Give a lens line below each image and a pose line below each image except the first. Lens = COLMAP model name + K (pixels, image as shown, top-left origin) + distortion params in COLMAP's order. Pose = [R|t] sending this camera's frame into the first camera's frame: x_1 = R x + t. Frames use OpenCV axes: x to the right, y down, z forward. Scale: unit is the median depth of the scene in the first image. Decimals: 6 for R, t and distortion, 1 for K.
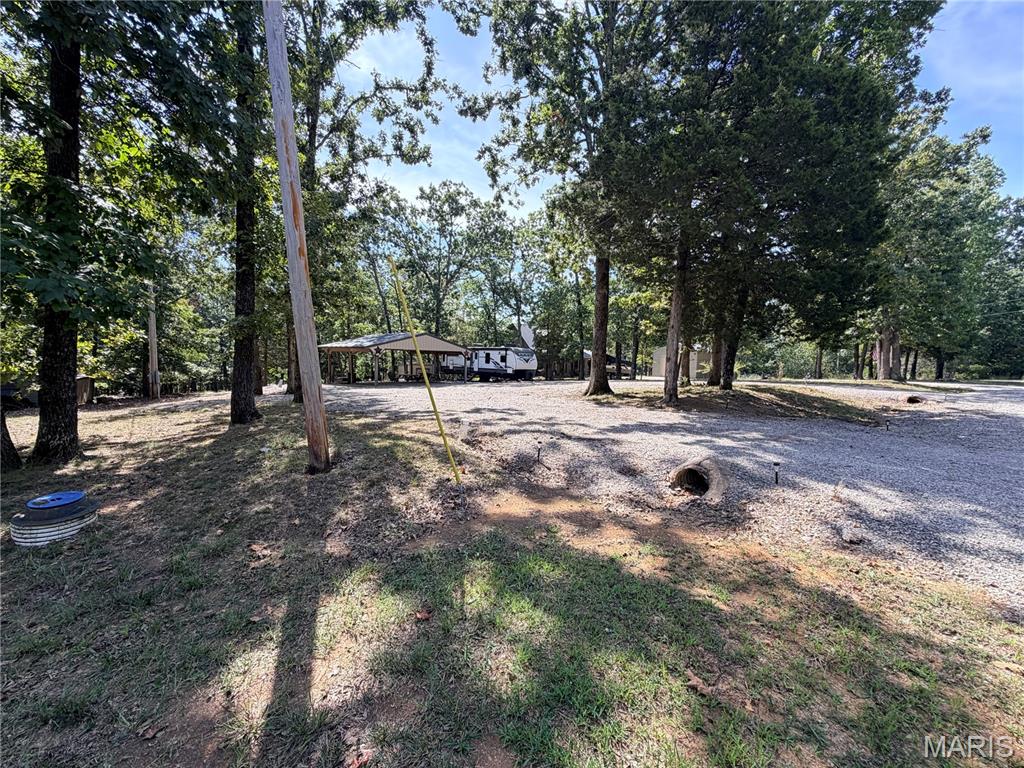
lens RADIAL K [[410.9, 0, 510.9], [0, 410.9, 383.0], [0, 0, 1]] dist [0.003001, -0.000059]
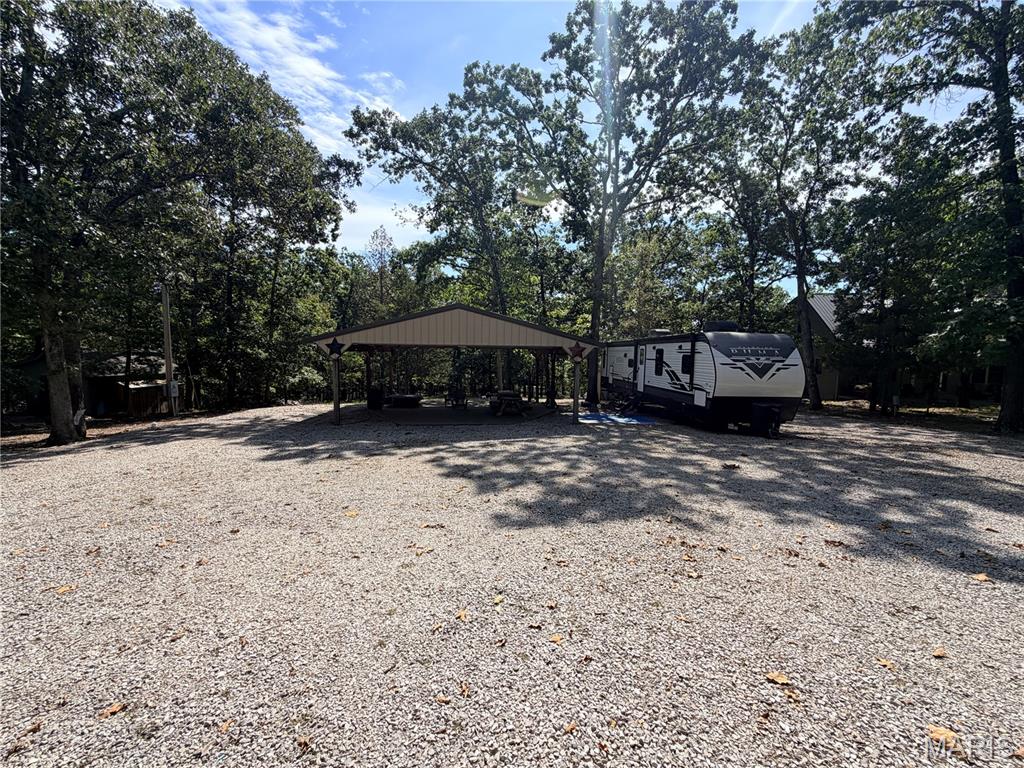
lens RADIAL K [[410.9, 0, 516.6], [0, 410.9, 387.5], [0, 0, 1]] dist [0.003001, -0.000059]
pose [[0.779618, 0.034700, -0.625293, 0.090822], [-0.033354, 0.999347, 0.013872, -0.036497], [0.625366, 0.010041, 0.780267, 0.596150]]
